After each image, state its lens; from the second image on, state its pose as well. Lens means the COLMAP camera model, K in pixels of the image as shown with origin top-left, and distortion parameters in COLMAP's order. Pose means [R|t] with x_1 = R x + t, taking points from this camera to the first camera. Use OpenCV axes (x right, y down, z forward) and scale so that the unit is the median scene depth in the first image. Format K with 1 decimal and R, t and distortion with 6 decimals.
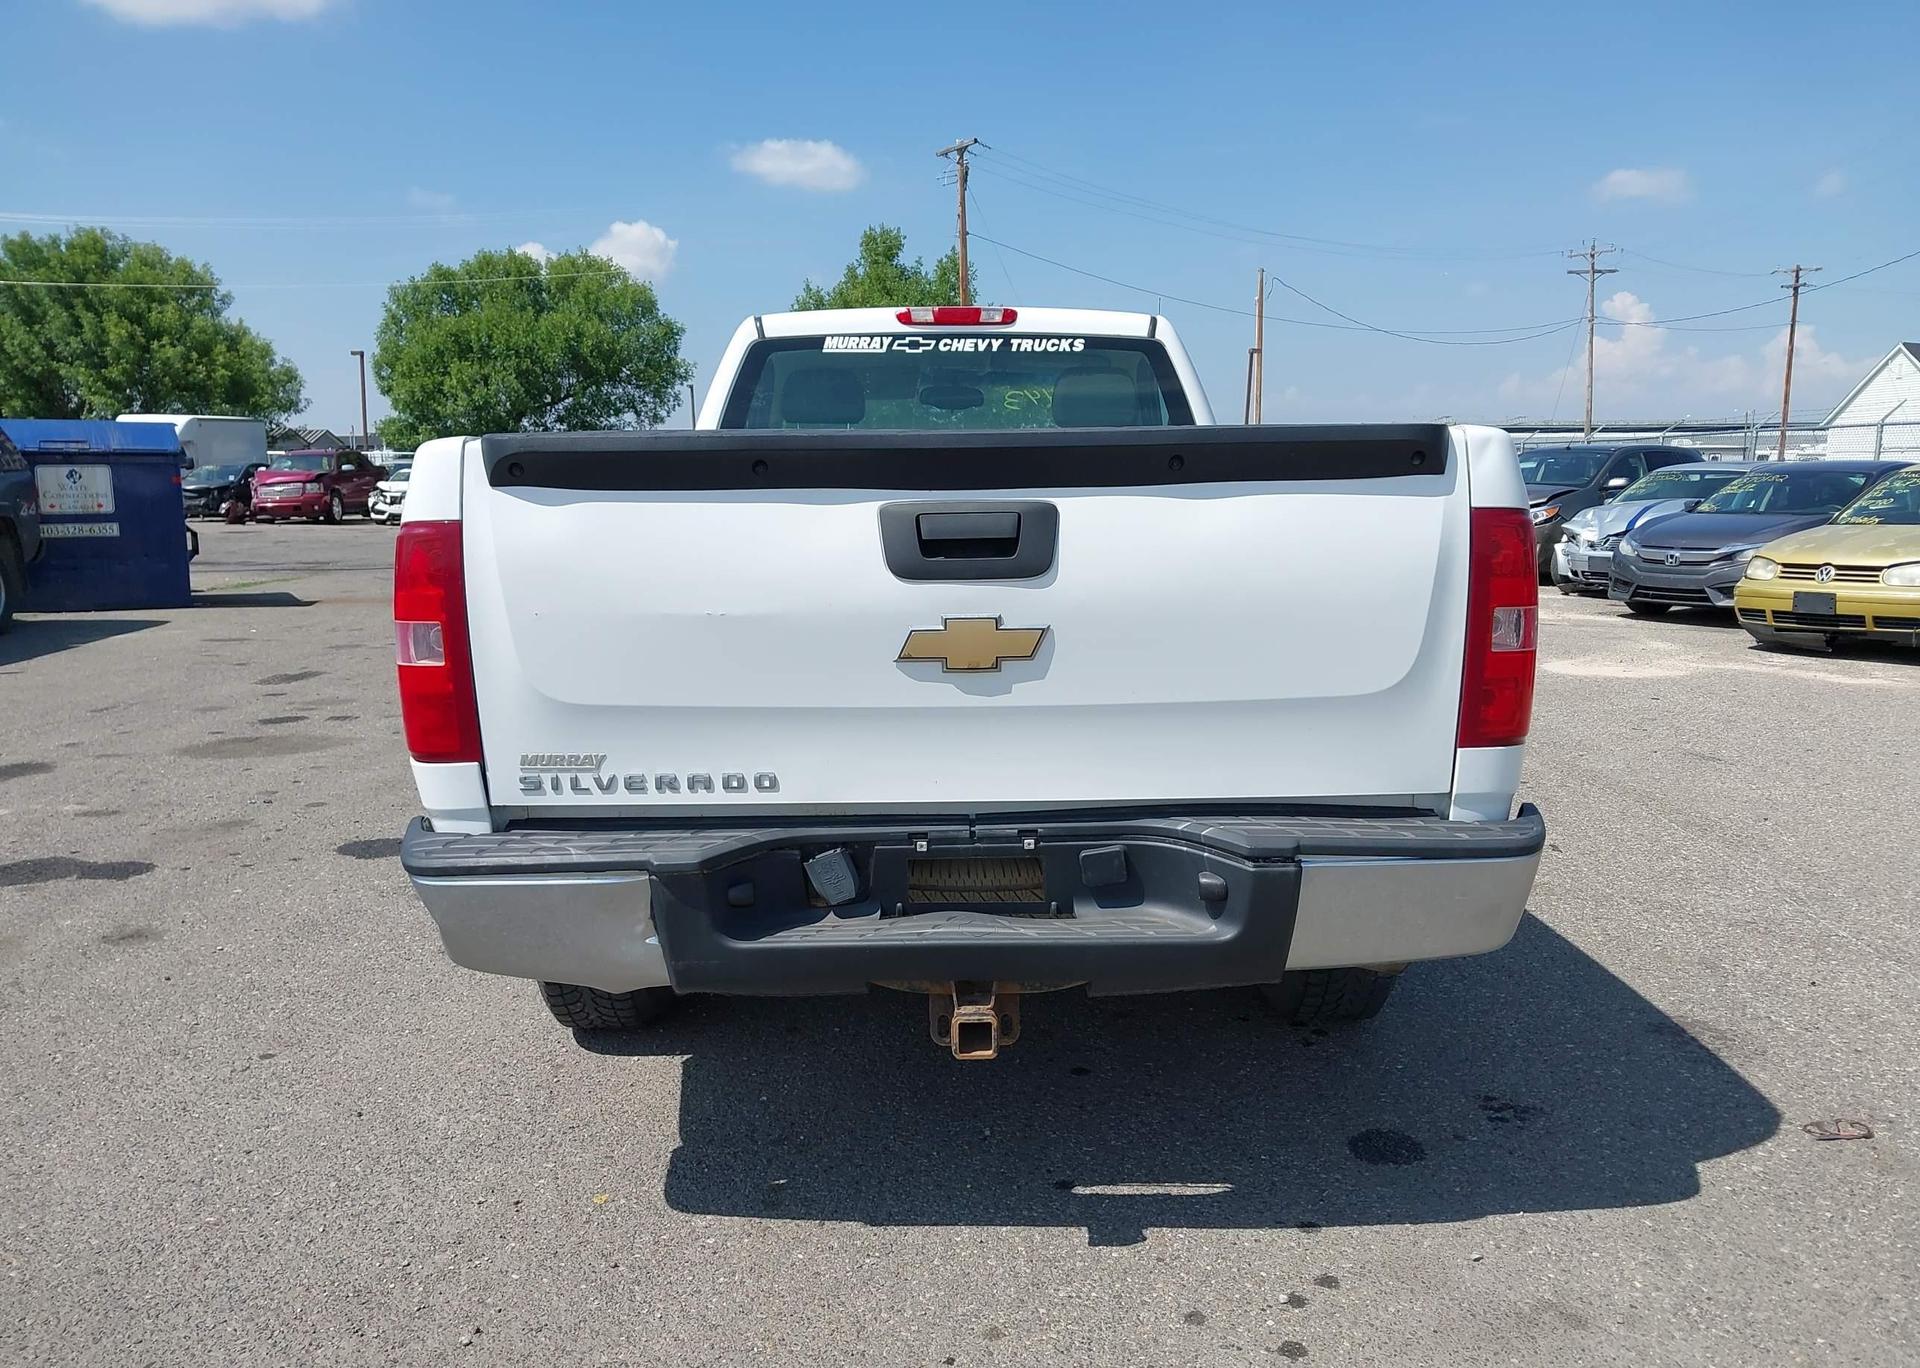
lens RADIAL K [[1532.5, 0, 967.9], [0, 1532.5, 712.4], [0, 0, 1]] dist [0.032903, -0.055693]
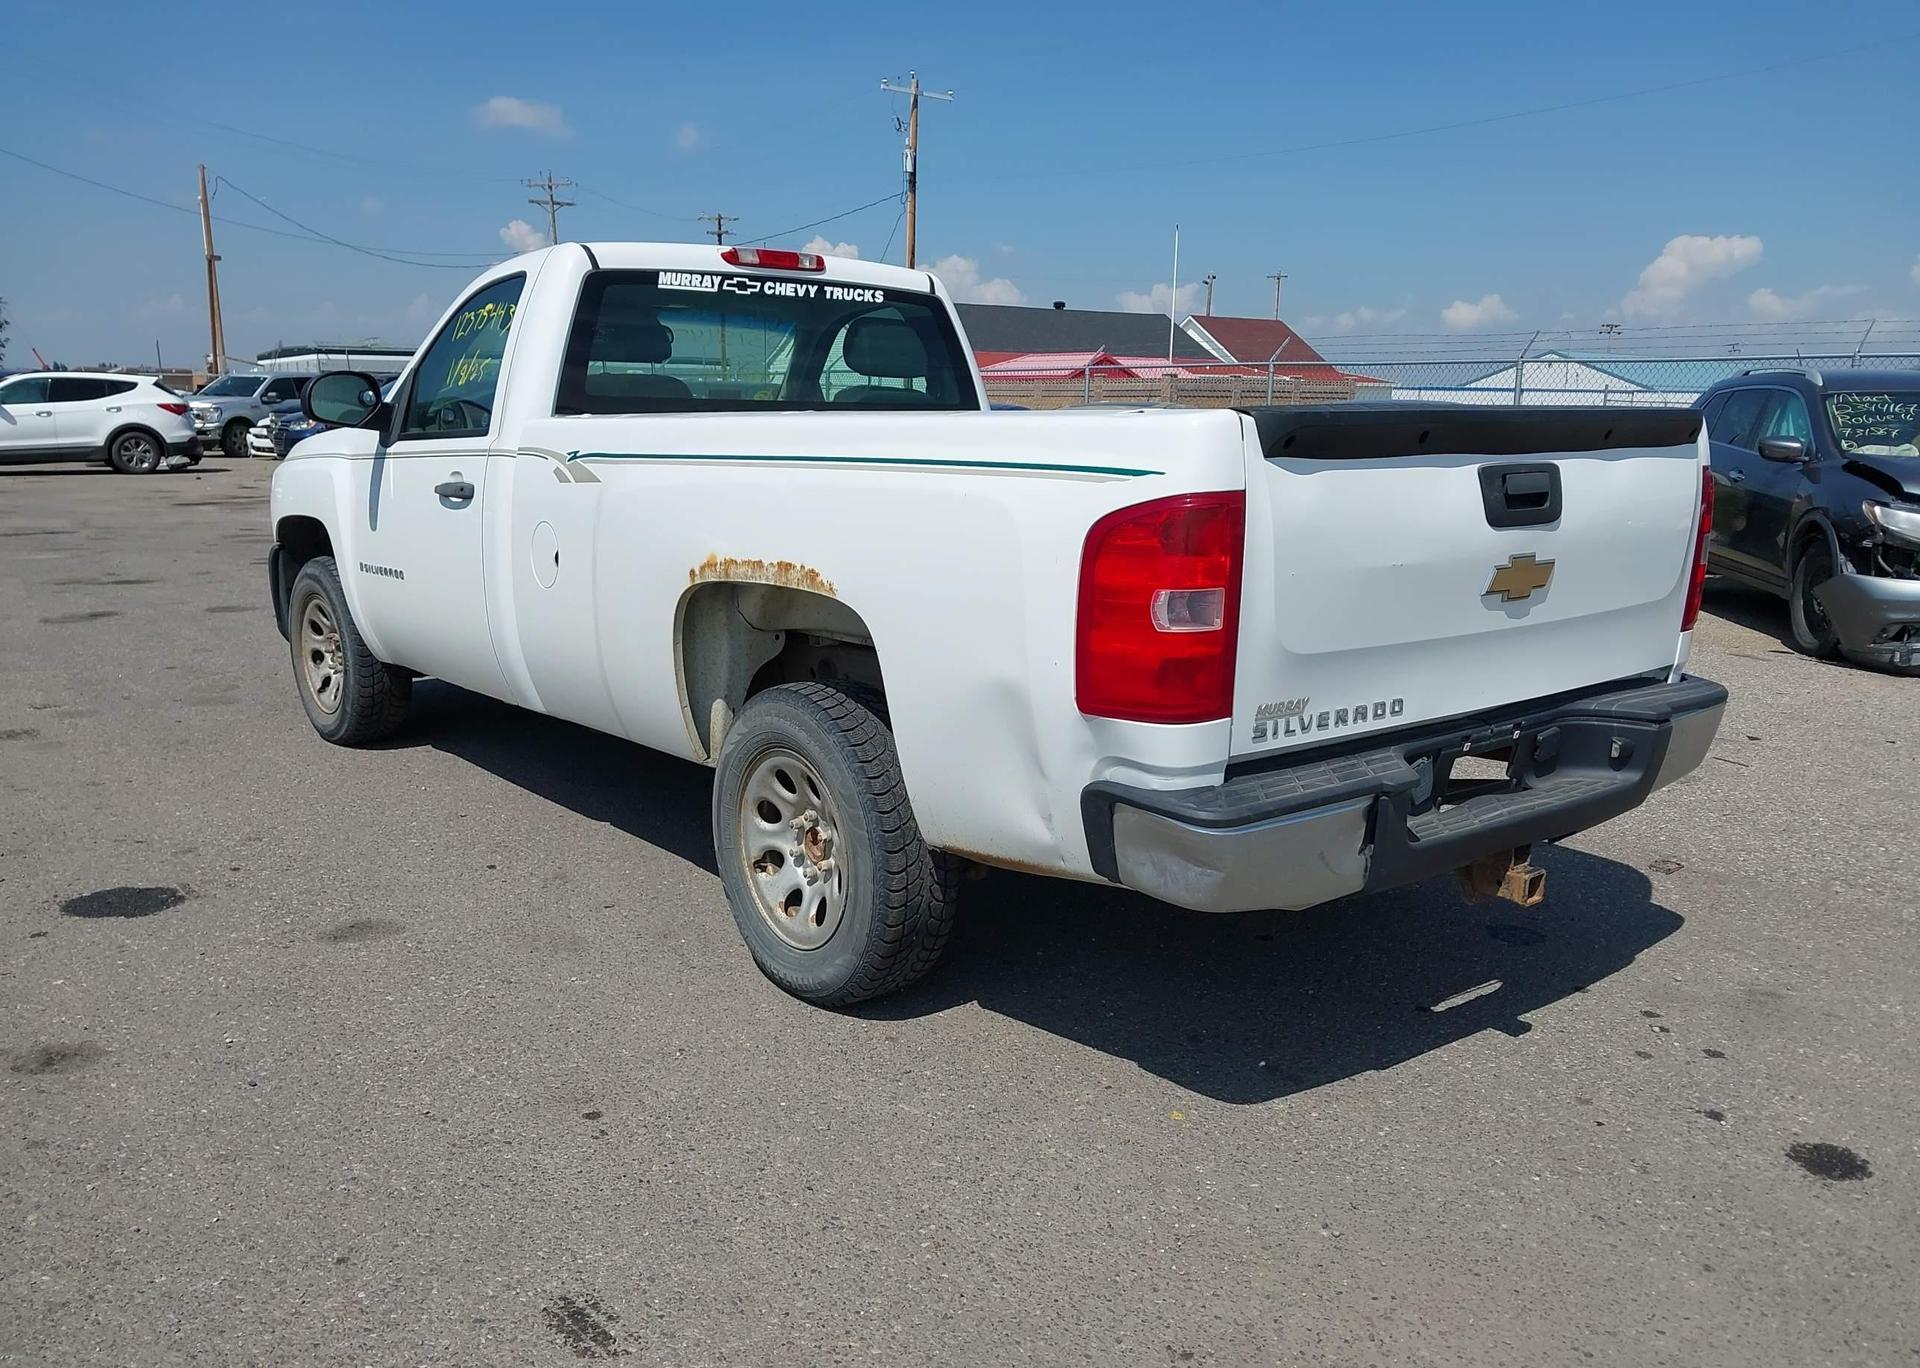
lens RADIAL K [[1544.4, 0, 976.5], [0, 1544.4, 713.7], [0, 0, 1]] dist [0.022964, -0.060651]
pose [[0.777227, -0.110006, 0.619529, -0.556986], [0.080282, 0.993889, 0.075761, -0.032275], [-0.624077, -0.009147, 0.781309, 0.138480]]
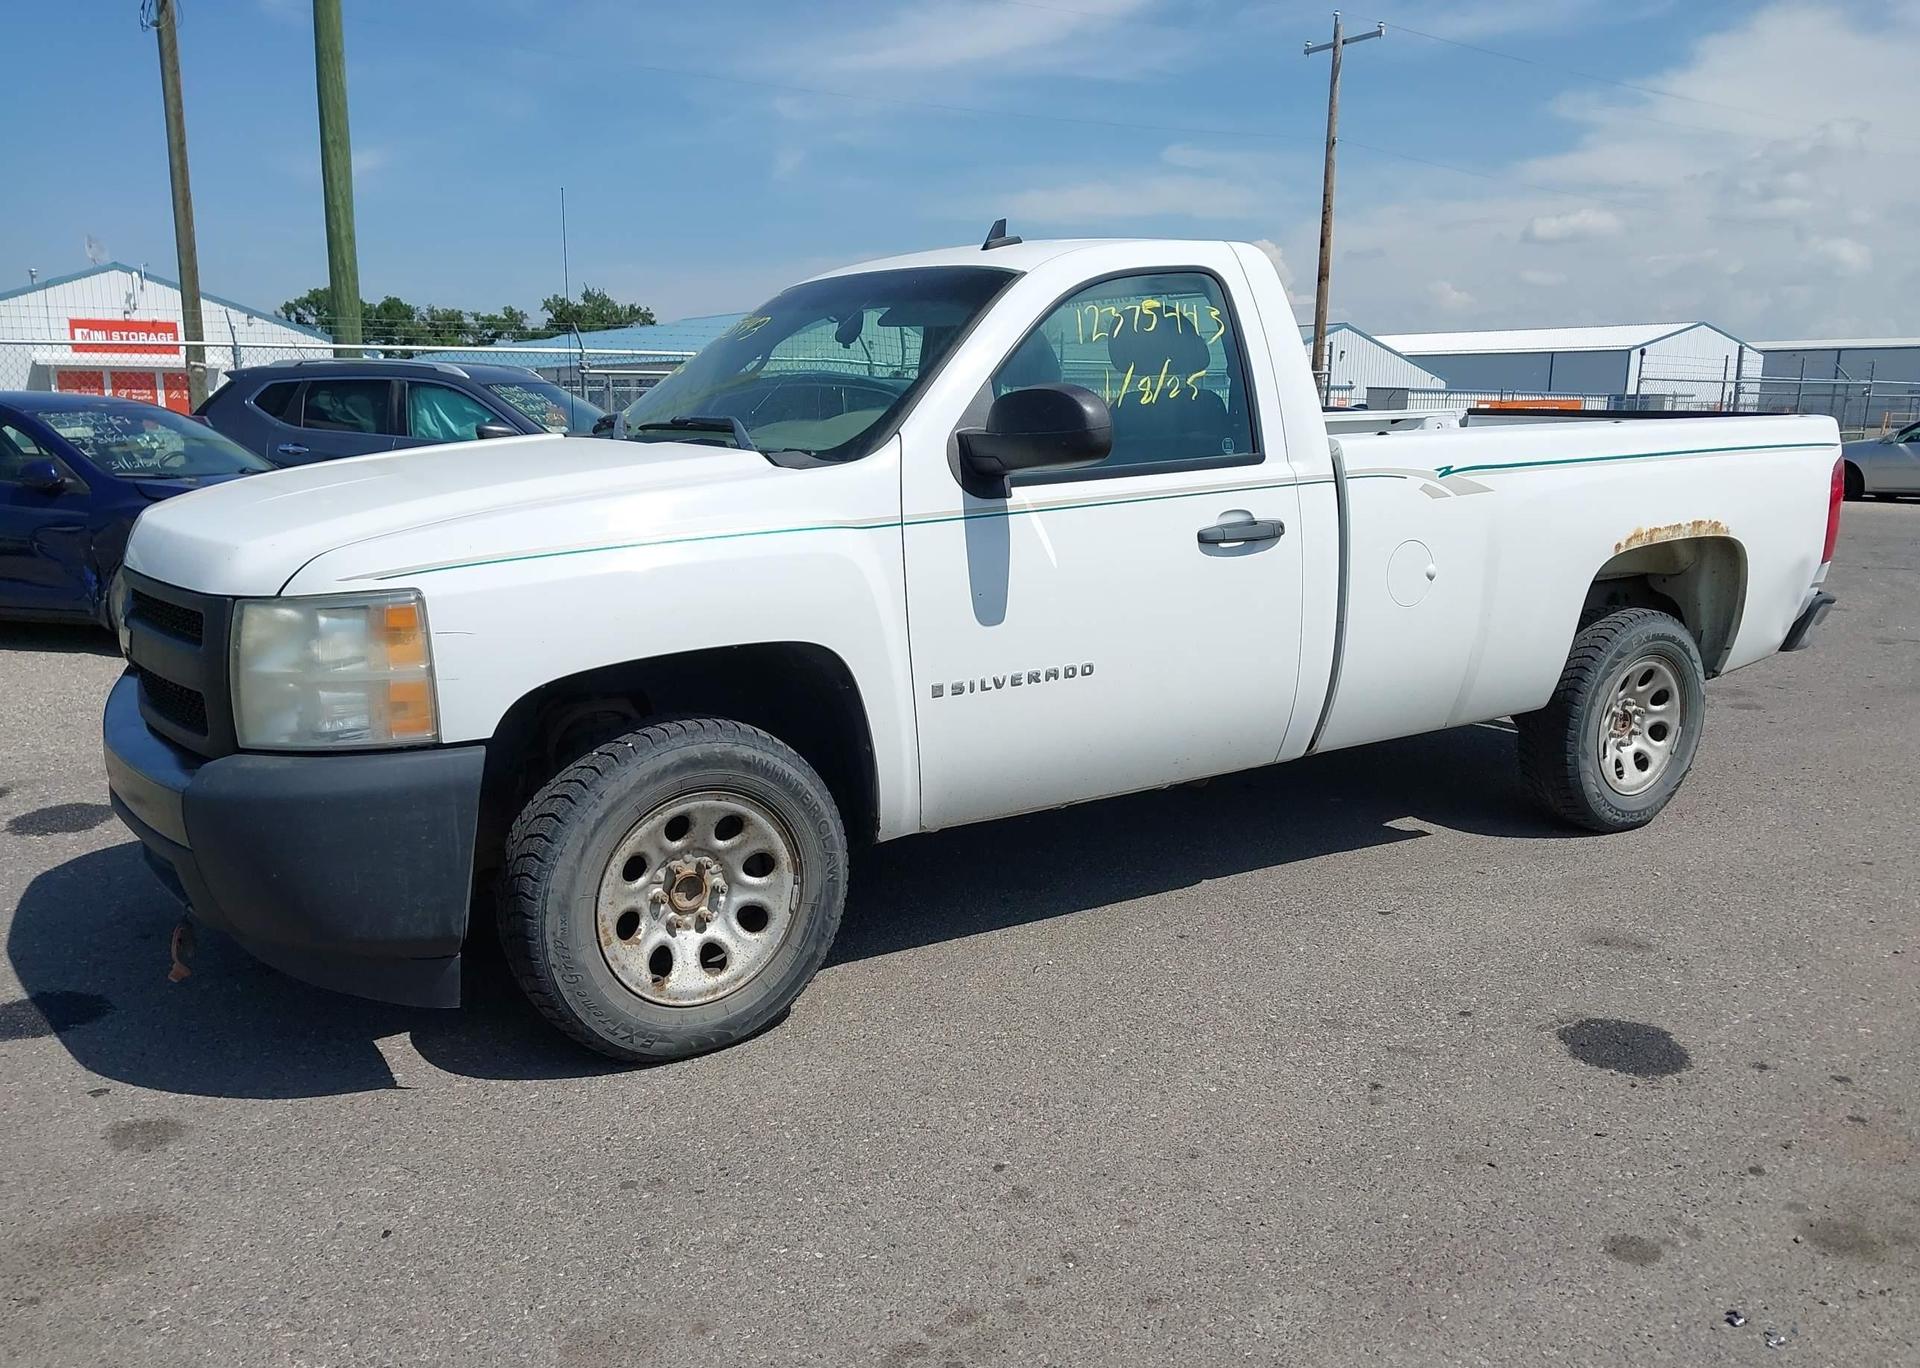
lens RADIAL K [[1532.5, 0, 967.9], [0, 1532.5, 712.4], [0, 0, 1]] dist [0.032903, -0.055693]
pose [[-0.541505, -0.166661, 0.824012, -0.786993], [0.128855, 0.952118, 0.277249, -0.271396], [-0.830764, 0.256310, -0.494102, 1.620265]]
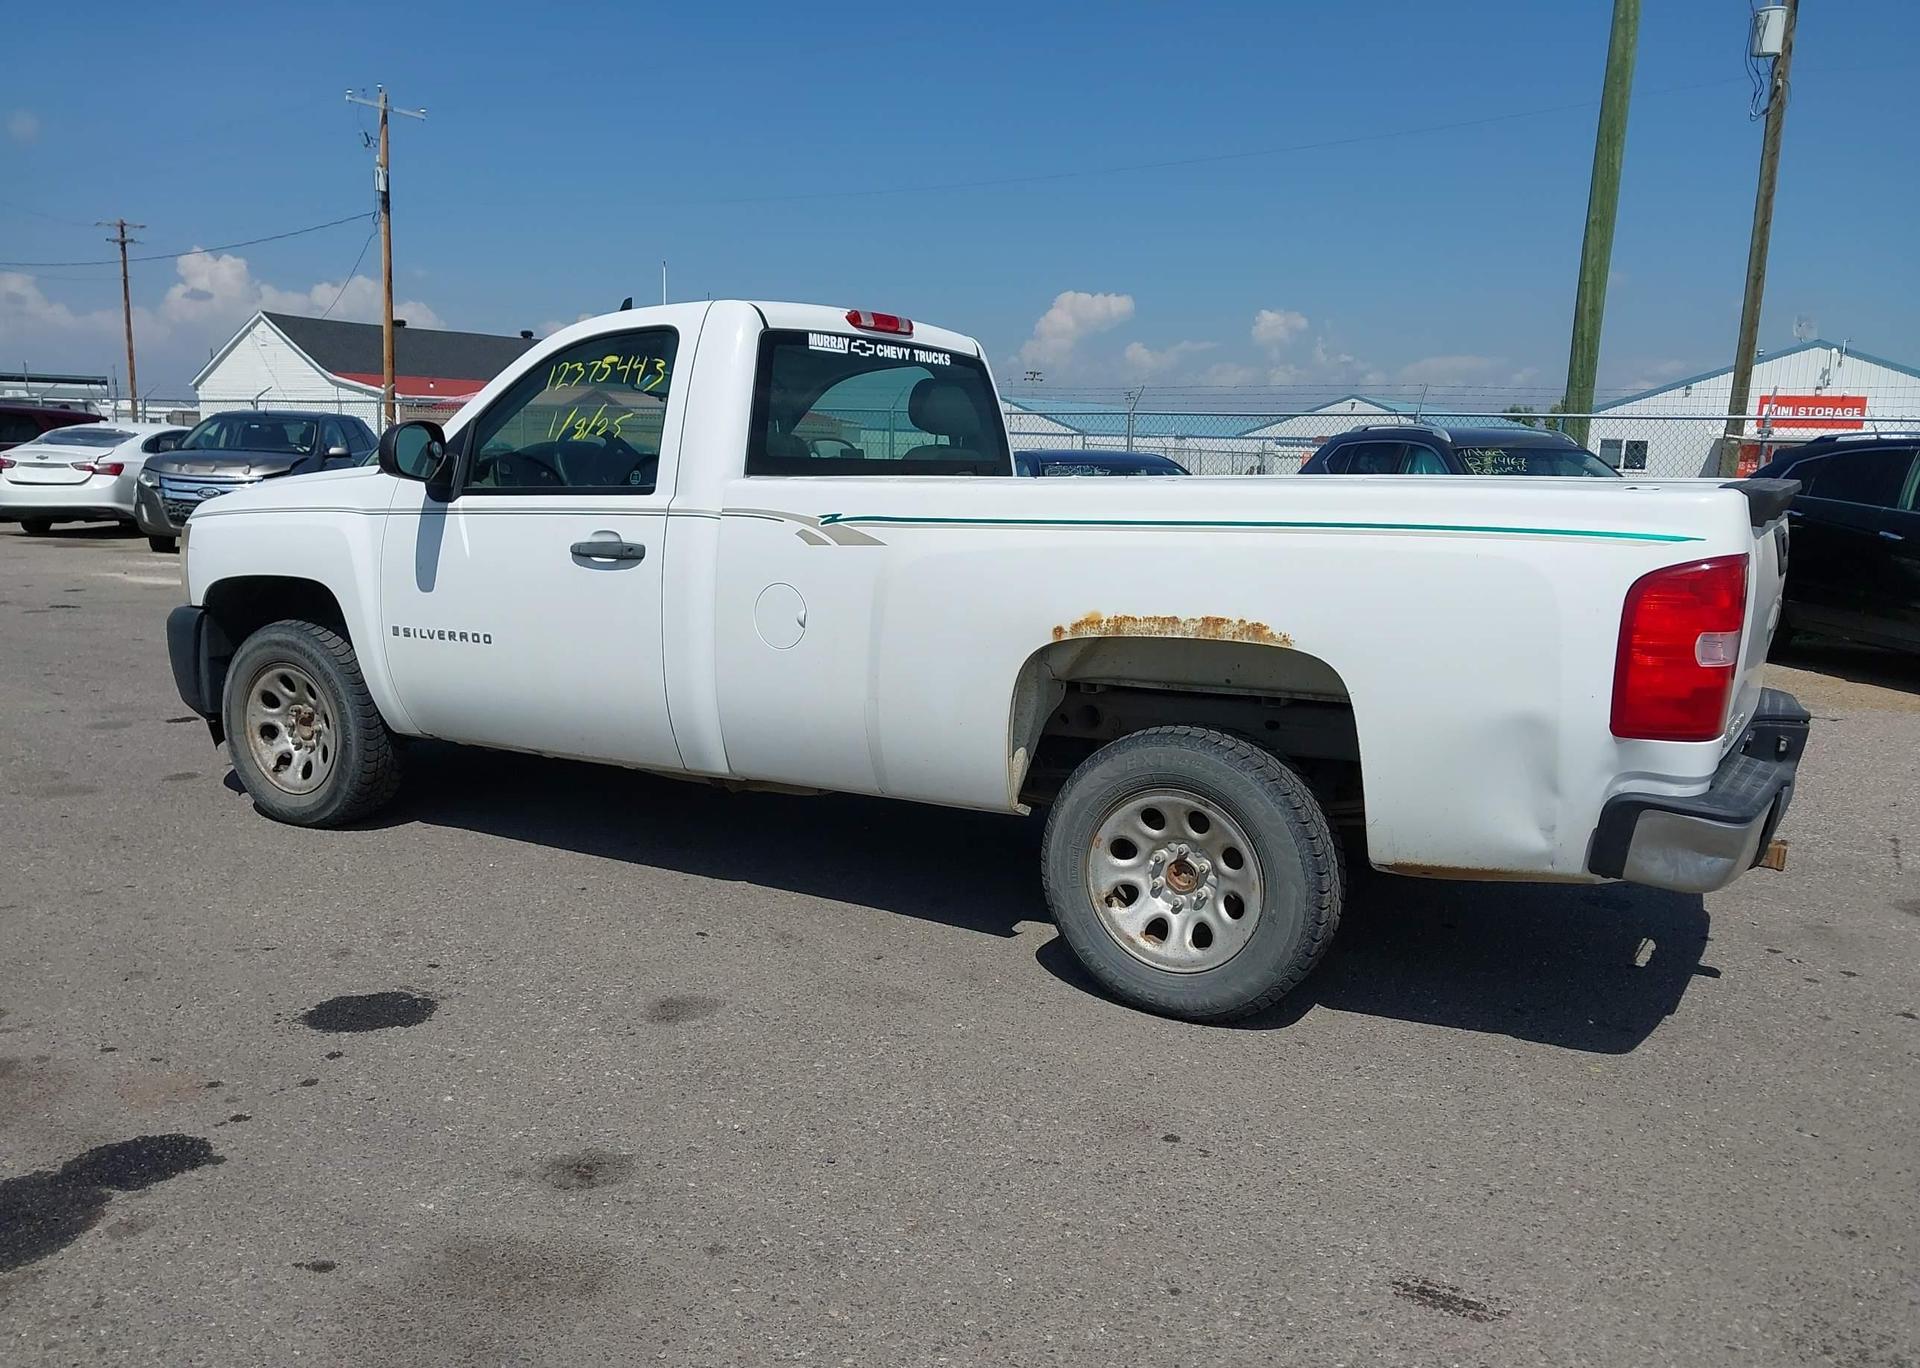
lens RADIAL K [[1532.5, 0, 973.0], [0, 1532.5, 714.8], [0, 0, 1]] dist [0.040206, -0.051941]
pose [[0.504463, -0.131163, 0.853413, -0.884691], [0.105425, 0.990356, 0.089891, -0.085026], [-0.856973, 0.044624, 0.513426, 0.435039]]
